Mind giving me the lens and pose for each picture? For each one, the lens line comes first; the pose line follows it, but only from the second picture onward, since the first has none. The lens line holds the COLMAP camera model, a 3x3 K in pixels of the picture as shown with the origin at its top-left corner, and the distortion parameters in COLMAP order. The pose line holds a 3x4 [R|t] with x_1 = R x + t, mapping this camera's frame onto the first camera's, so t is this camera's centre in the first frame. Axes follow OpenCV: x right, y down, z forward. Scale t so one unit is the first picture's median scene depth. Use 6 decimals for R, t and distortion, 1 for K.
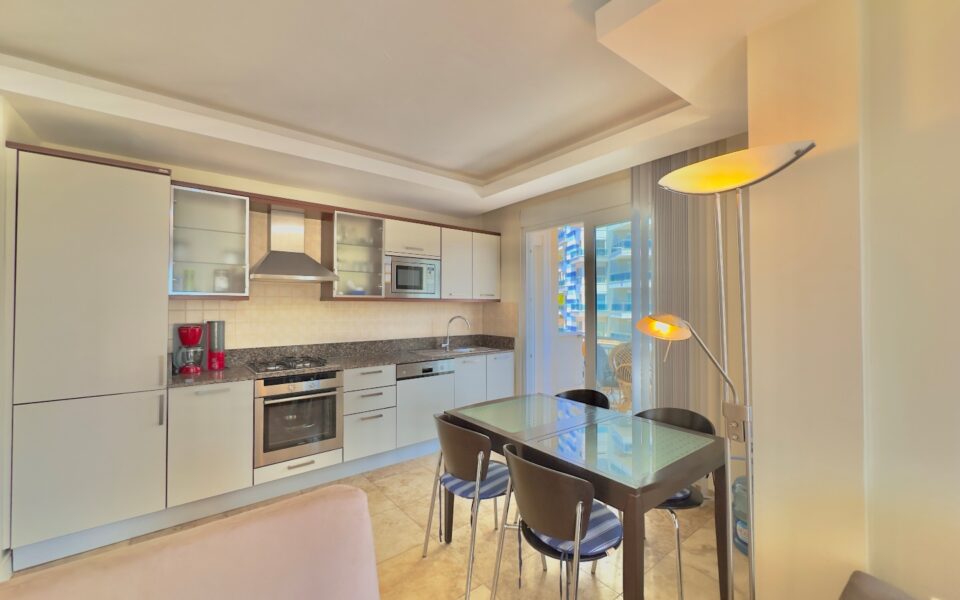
lens RADIAL K [[387.1, 0, 481.4], [0, 387.1, 299.9], [0, 0, 1]] dist [0.000700, -0.000091]
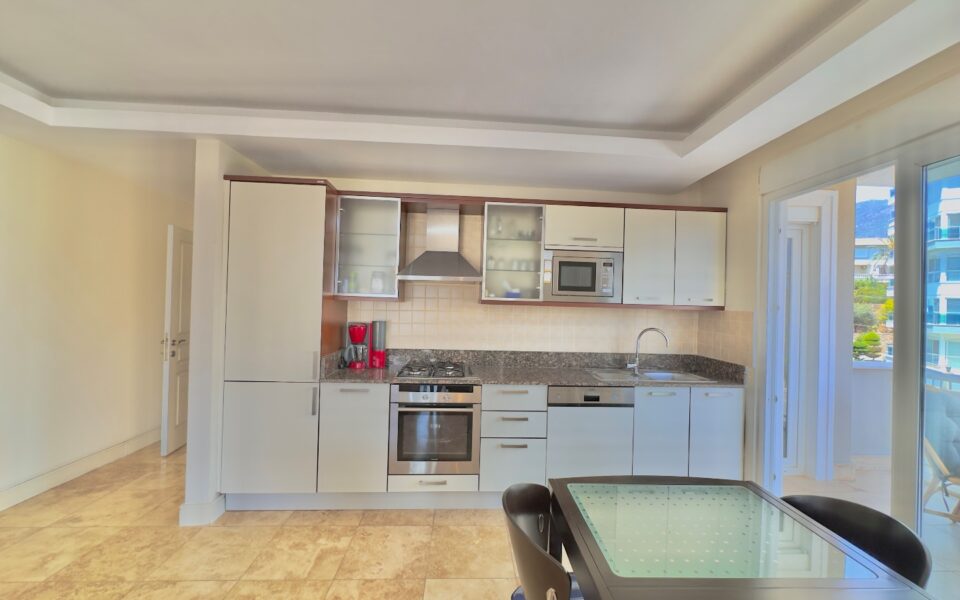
lens RADIAL K [[387.1, 0, 482.5], [0, 387.1, 298.8], [0, 0, 1]] dist [0.000700, -0.000091]
pose [[0.810858, 0.014747, -0.585057, 0.133081], [-0.018044, 0.999837, 0.000194, -0.009286], [0.584964, 0.010399, 0.810992, 0.273070]]
